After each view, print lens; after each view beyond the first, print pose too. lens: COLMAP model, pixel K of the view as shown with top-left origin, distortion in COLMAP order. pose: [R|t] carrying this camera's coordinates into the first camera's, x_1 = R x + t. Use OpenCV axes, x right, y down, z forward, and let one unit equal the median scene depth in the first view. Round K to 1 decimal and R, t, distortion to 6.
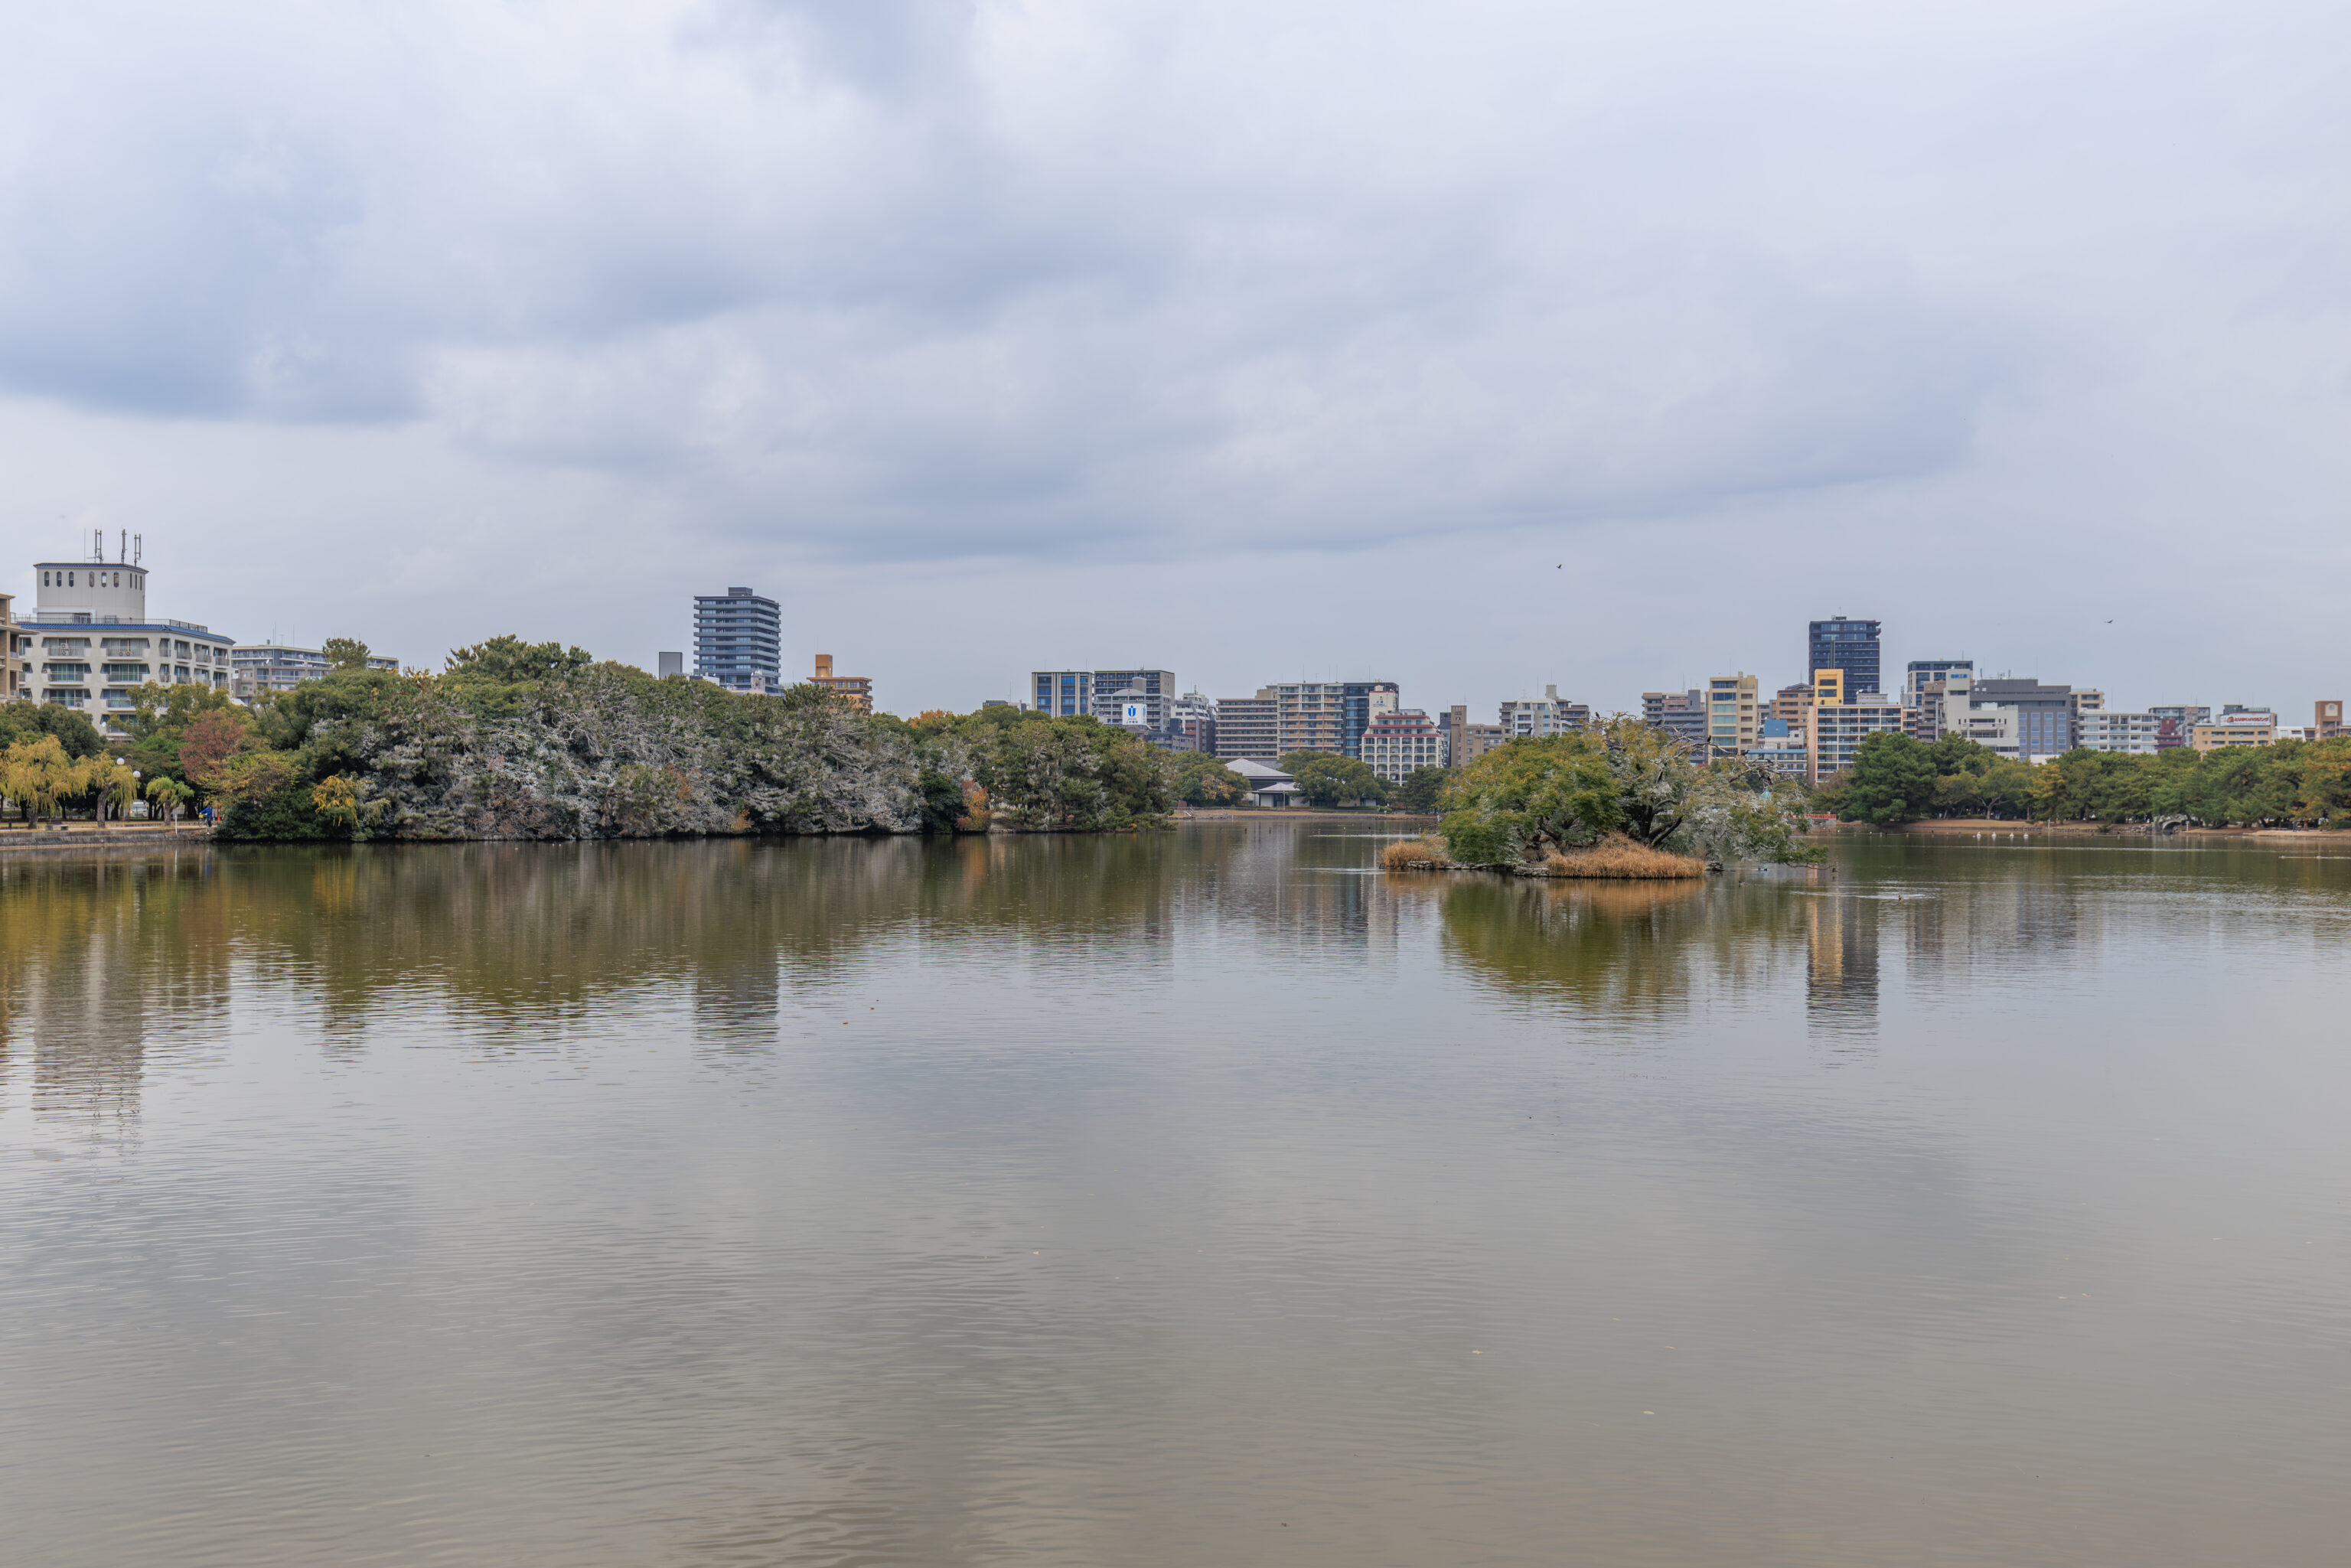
lens RADIAL K [[2267.4, 0, 1172.0], [0, 2267.4, 790.7], [0, 0, 1]] dist [0.015215, 0.000000]
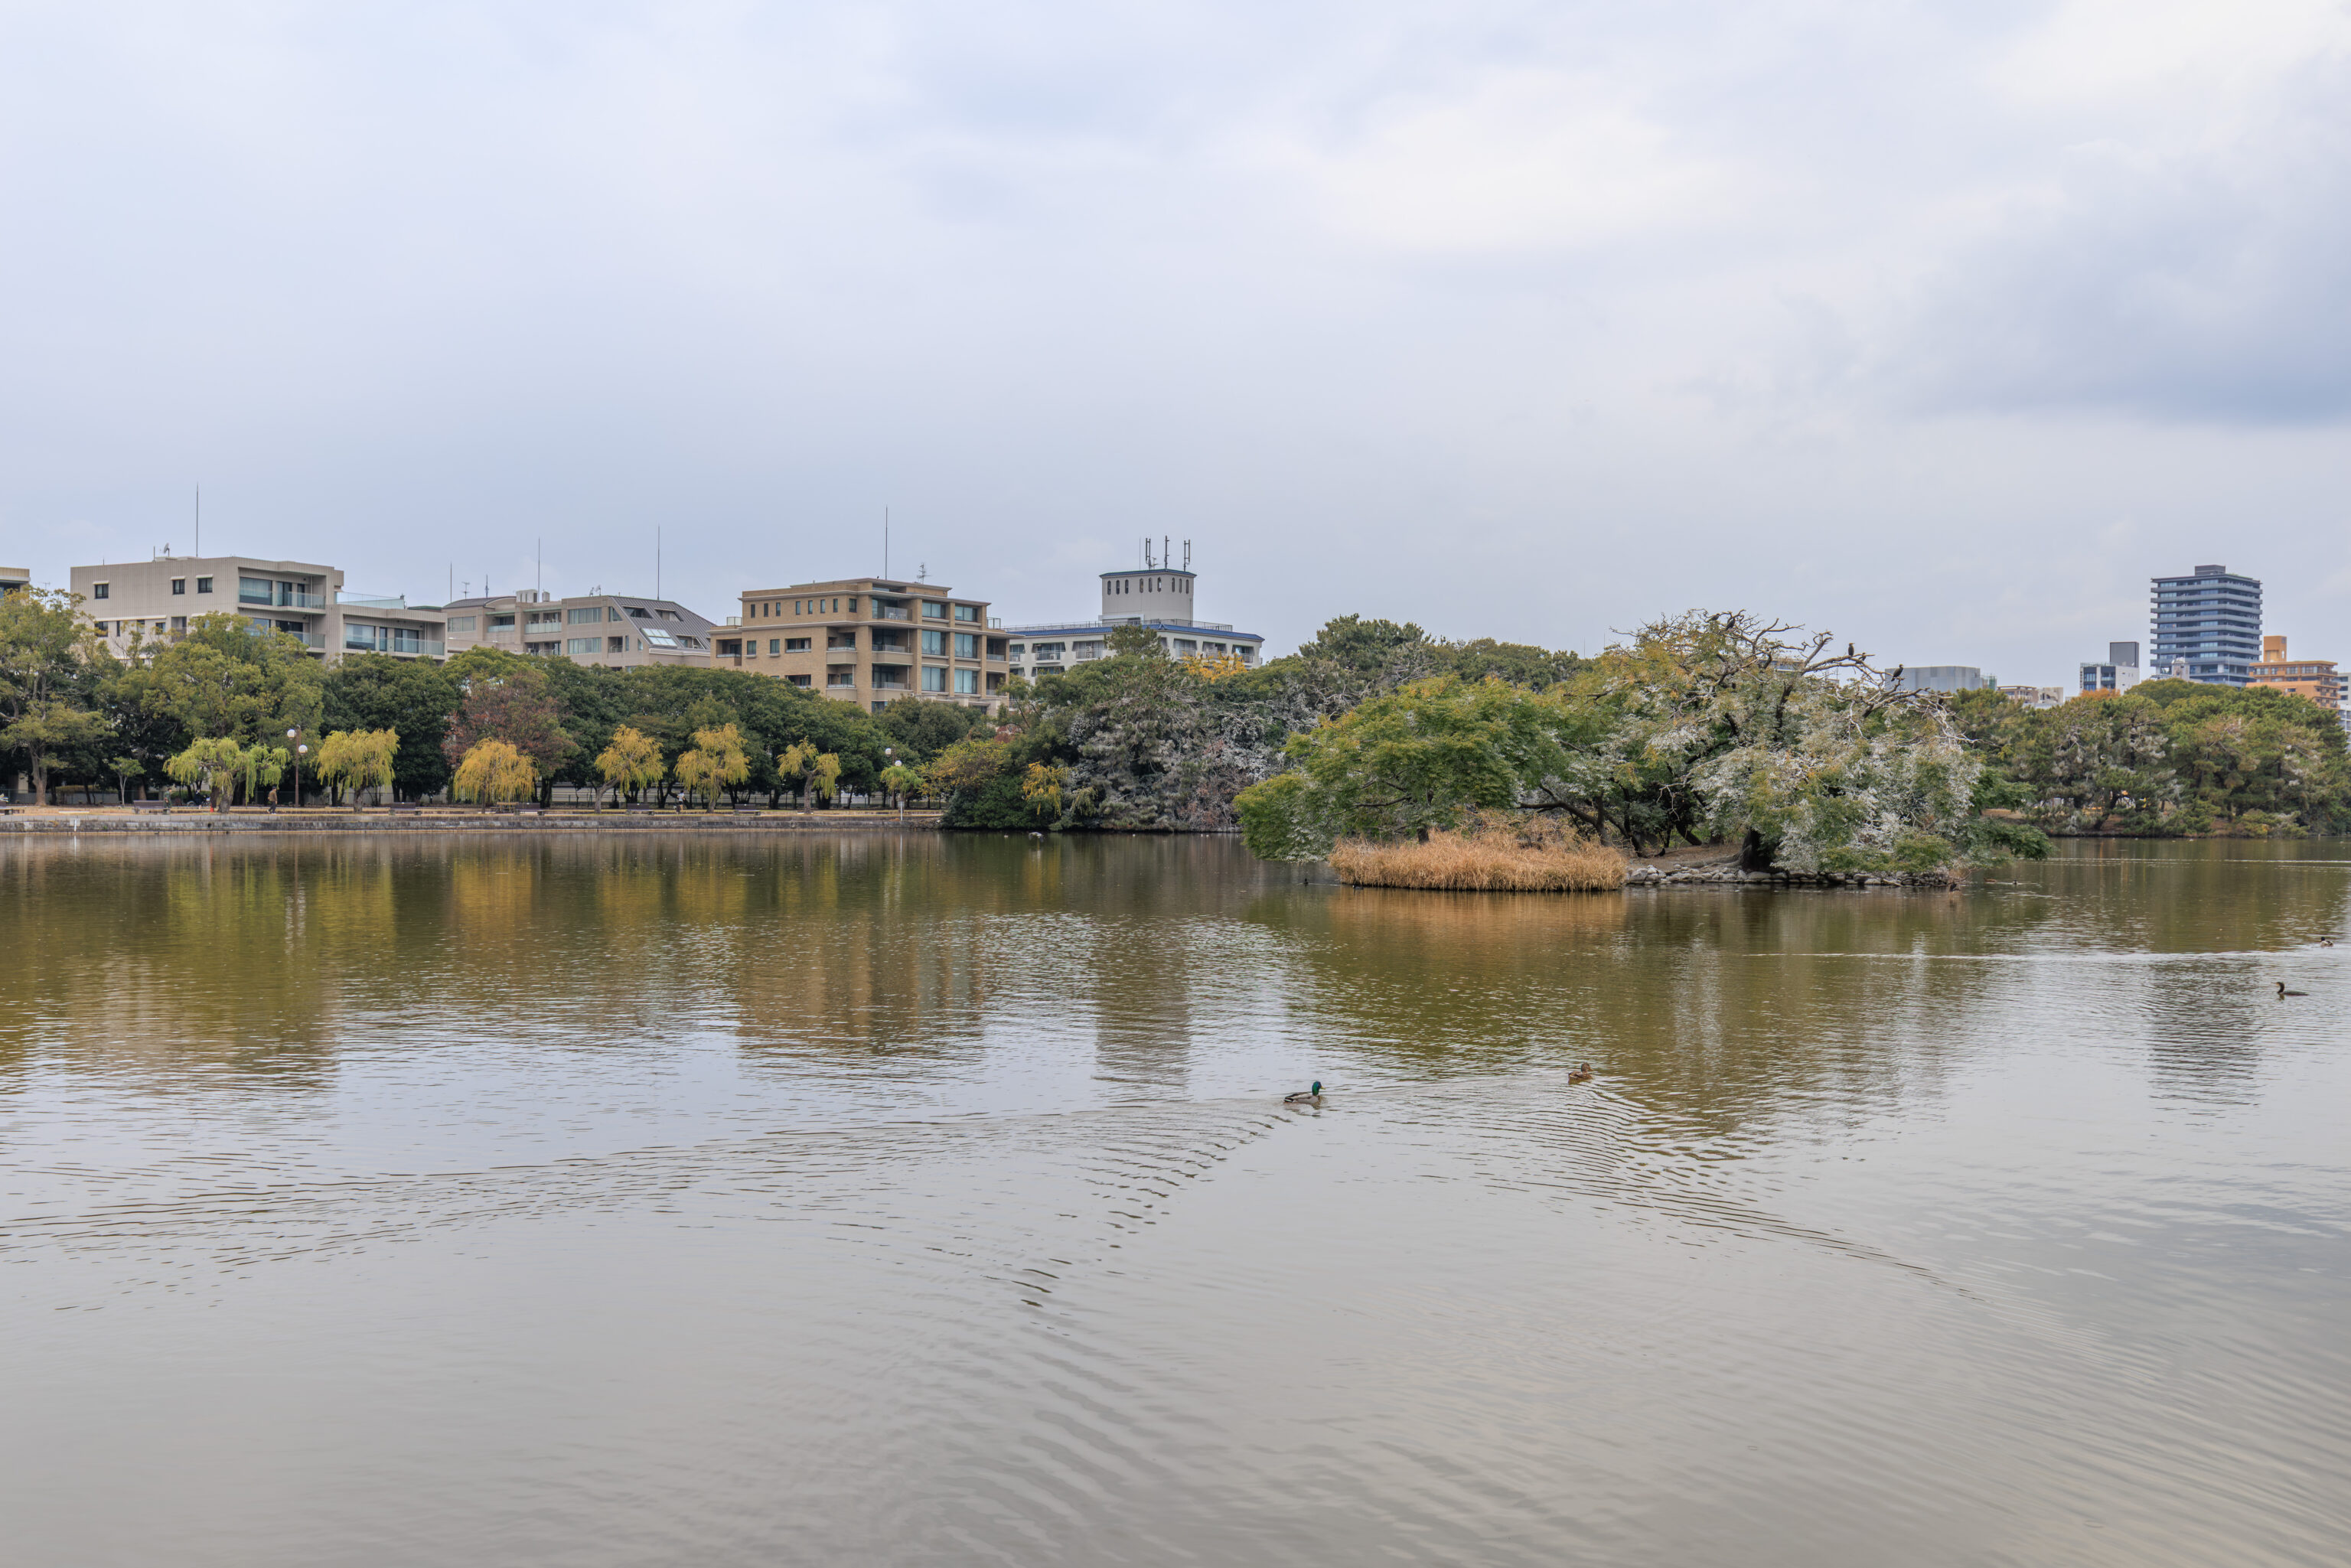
lens RADIAL K [[2267.4, 0, 1172.2], [0, 2267.4, 790.2], [0, 0, 1]] dist [0.015215, 0.000000]
pose [[0.769109, -0.002198, -0.639114, 0.269297], [-0.000830, 0.999990, -0.004437, 0.008415], [0.639117, 0.003943, 0.769099, 0.261821]]
